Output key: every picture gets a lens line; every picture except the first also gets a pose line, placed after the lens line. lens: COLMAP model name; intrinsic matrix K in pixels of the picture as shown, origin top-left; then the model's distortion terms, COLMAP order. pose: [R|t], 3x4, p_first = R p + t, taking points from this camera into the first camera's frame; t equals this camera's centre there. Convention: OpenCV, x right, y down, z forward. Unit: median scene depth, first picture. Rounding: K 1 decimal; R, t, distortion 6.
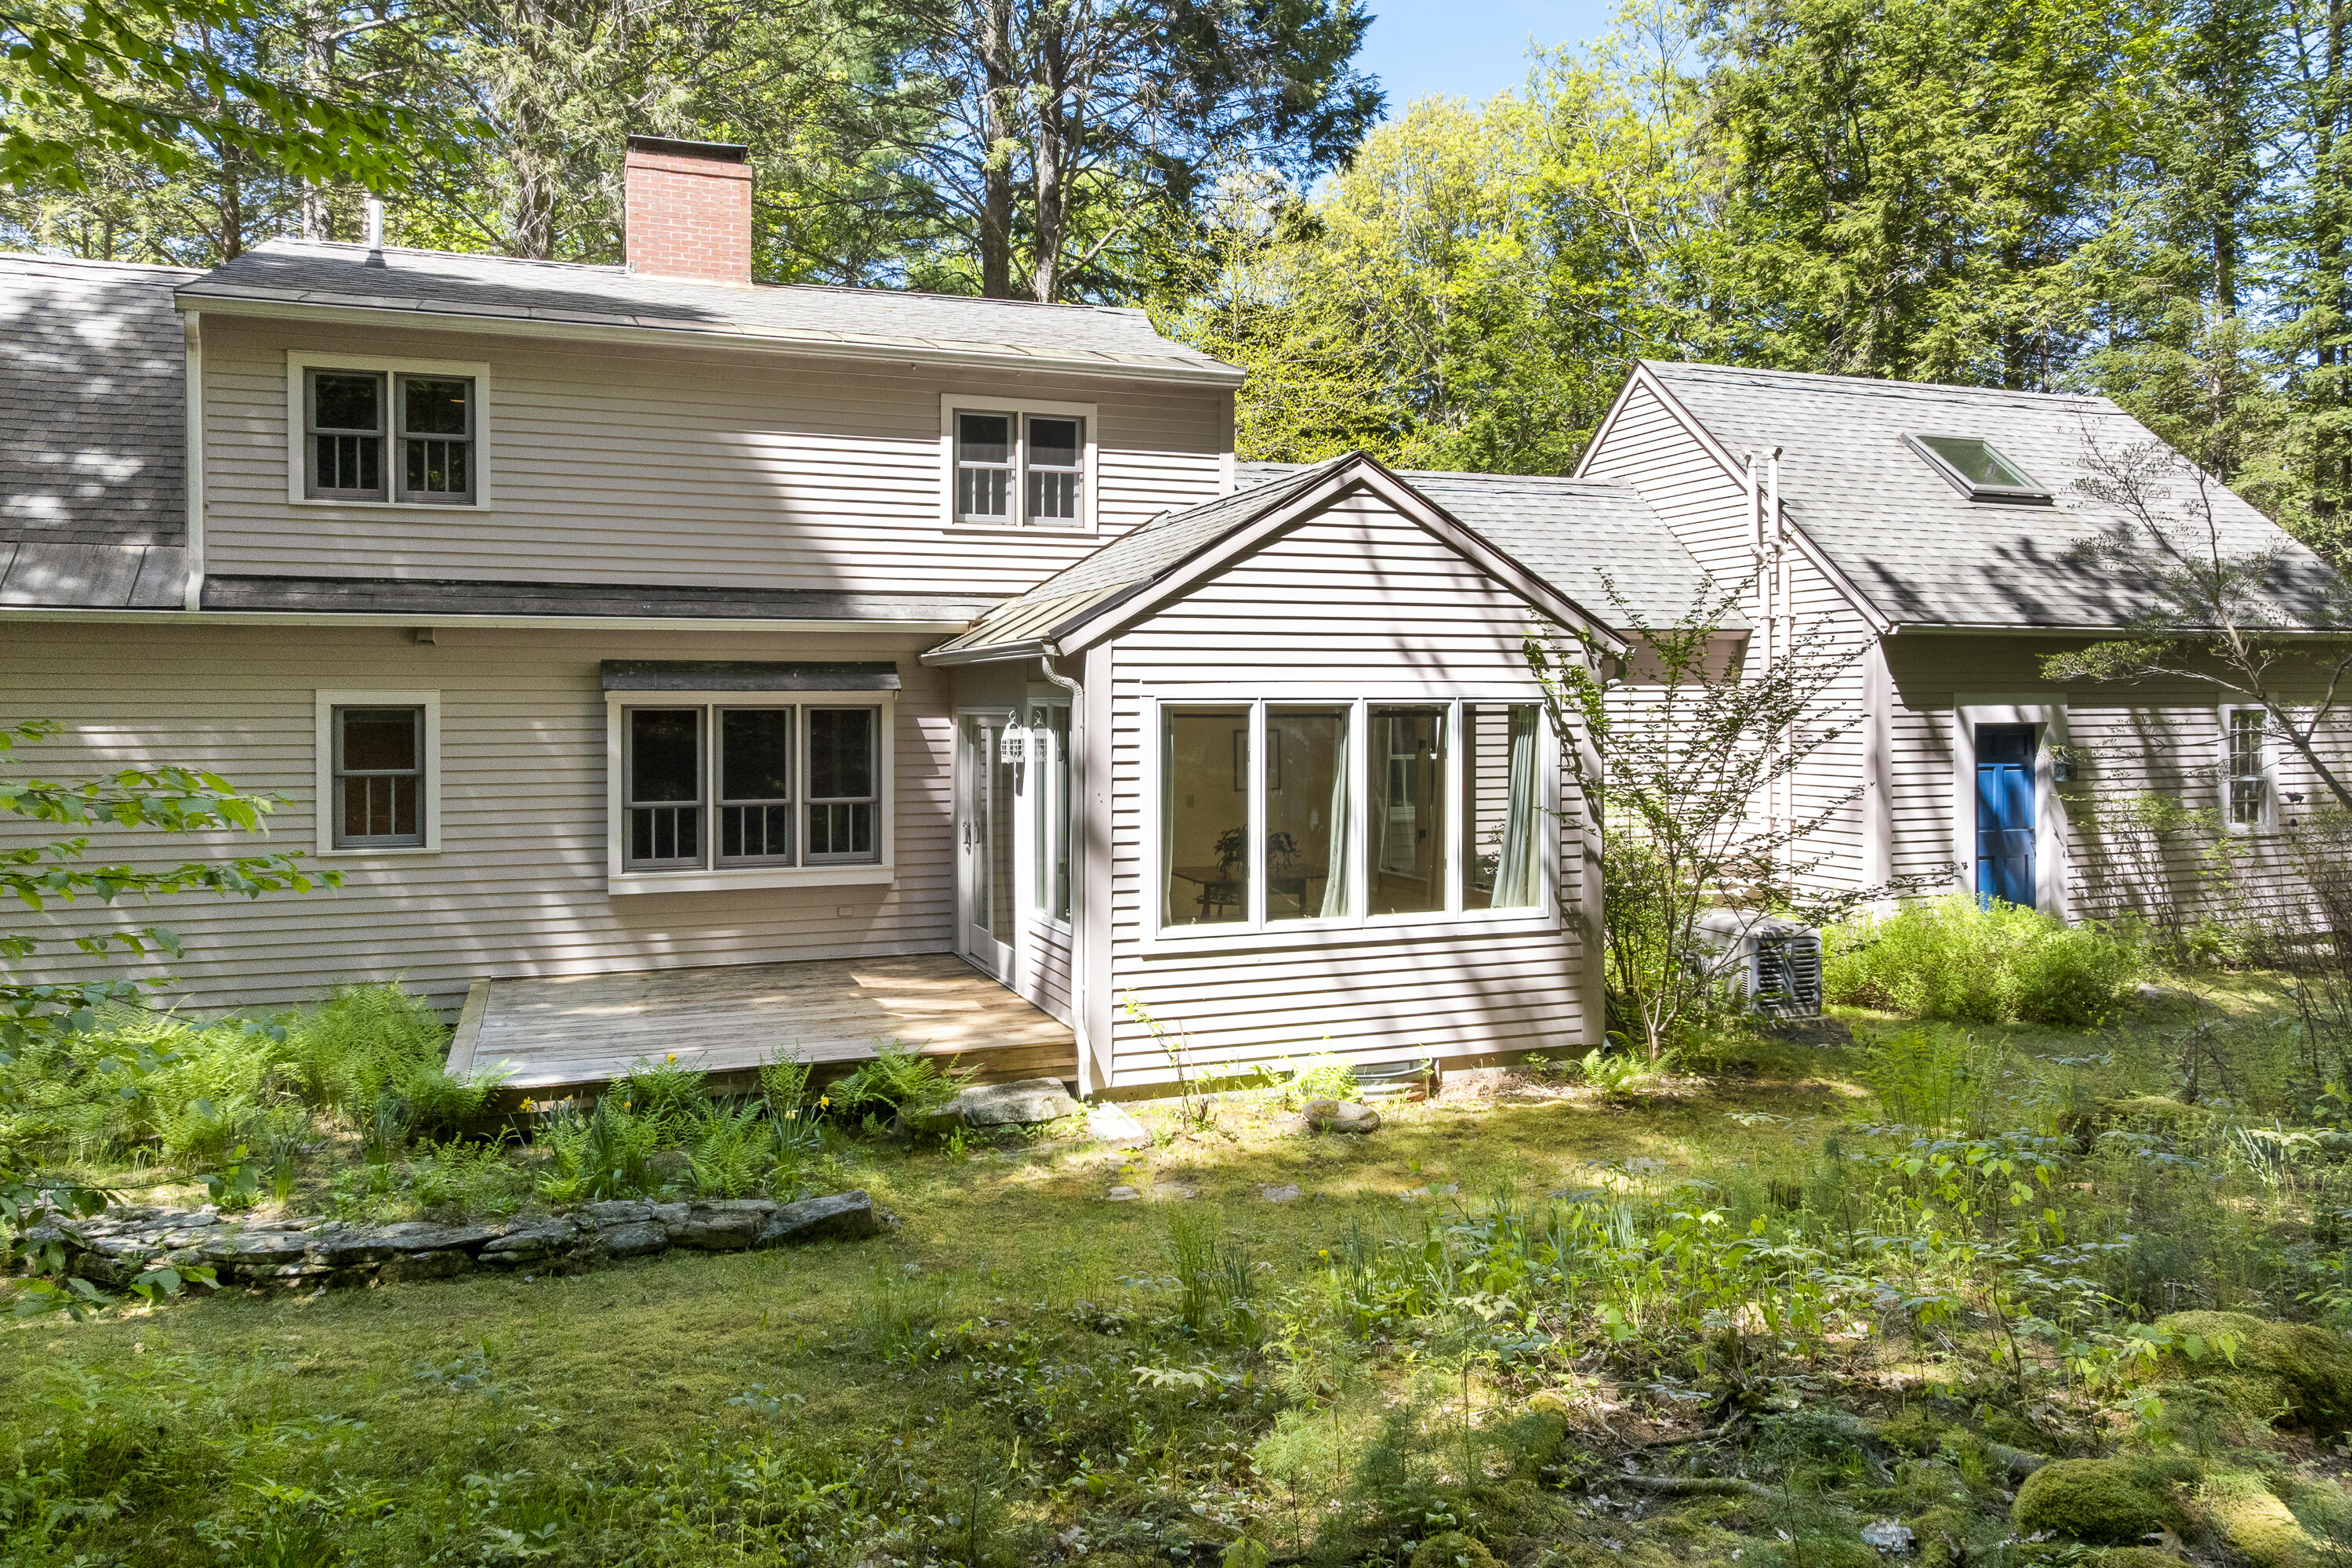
lens RADIAL K [[1657.4, 0, 1183.4], [0, 1657.4, 772.9], [0, 0, 1]] dist [-0.019120, -0.008667]
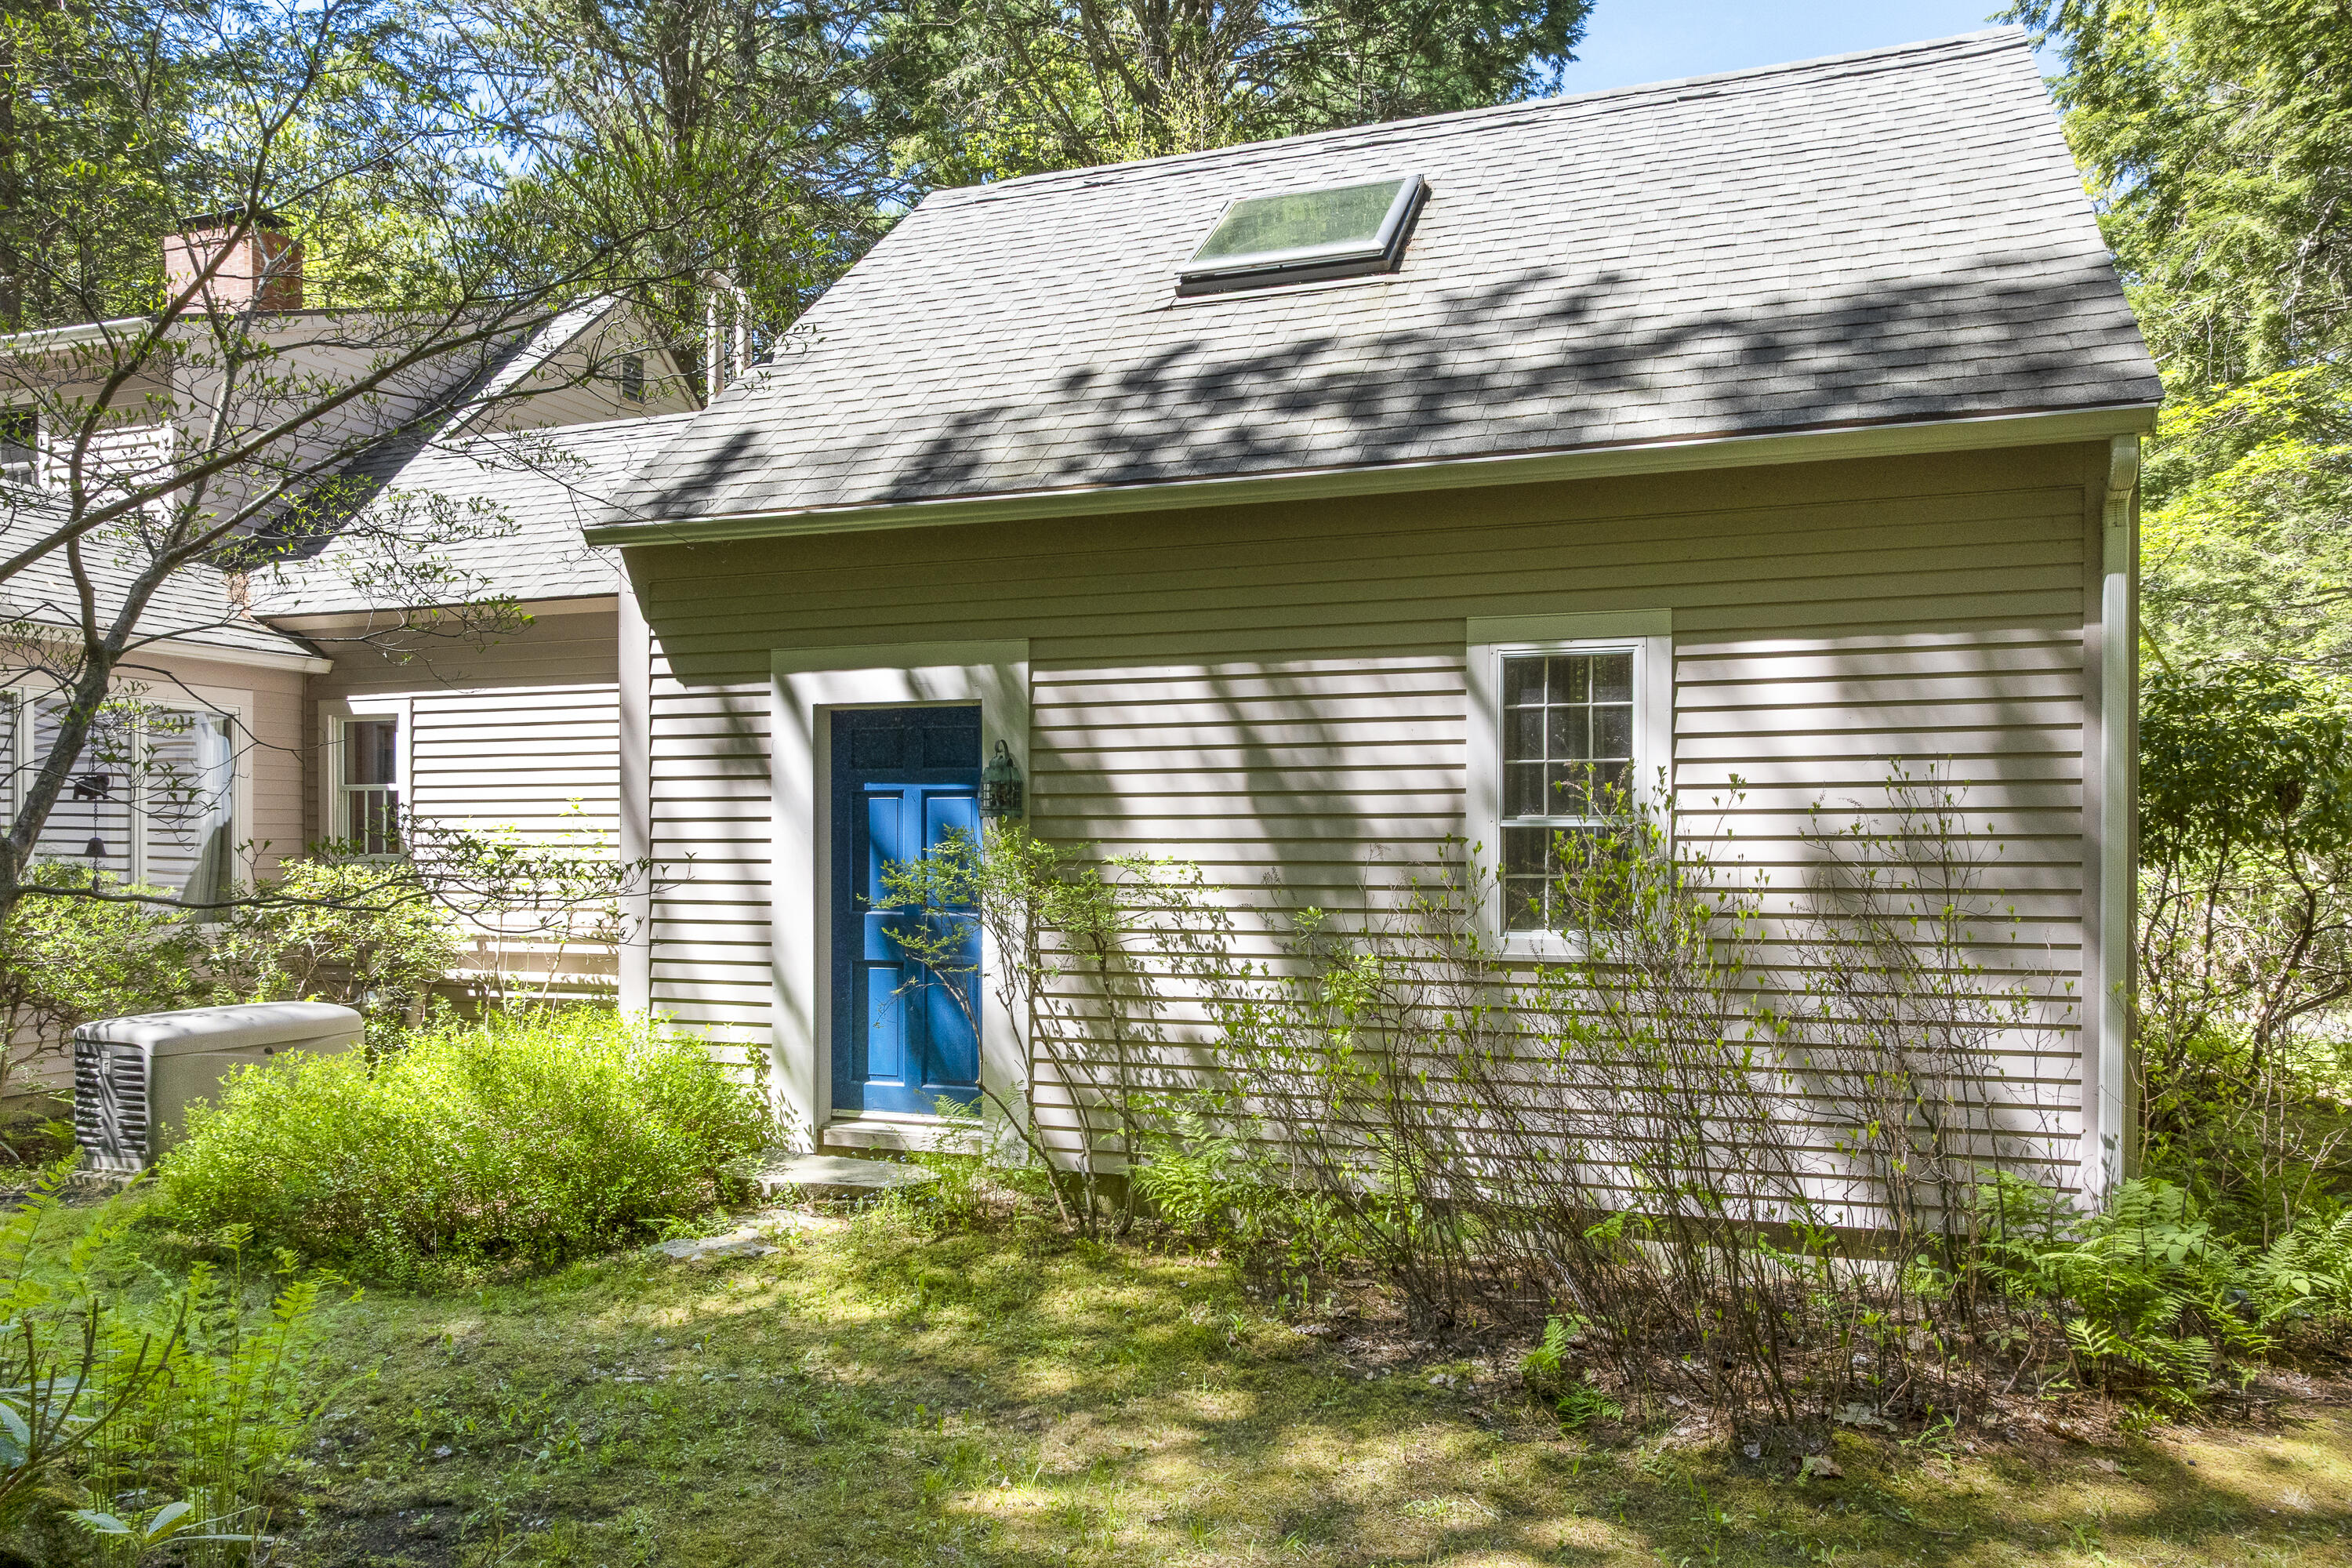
lens RADIAL K [[1657.4, 0, 1167.4], [0, 1657.4, 782.4], [0, 0, 1]] dist [-0.019120, -0.008667]
pose [[0.761103, 0.016347, -0.648425, 1.110953], [0.002684, 0.999594, 0.028351, -0.024654], [0.648625, -0.023318, 0.760751, 0.818810]]
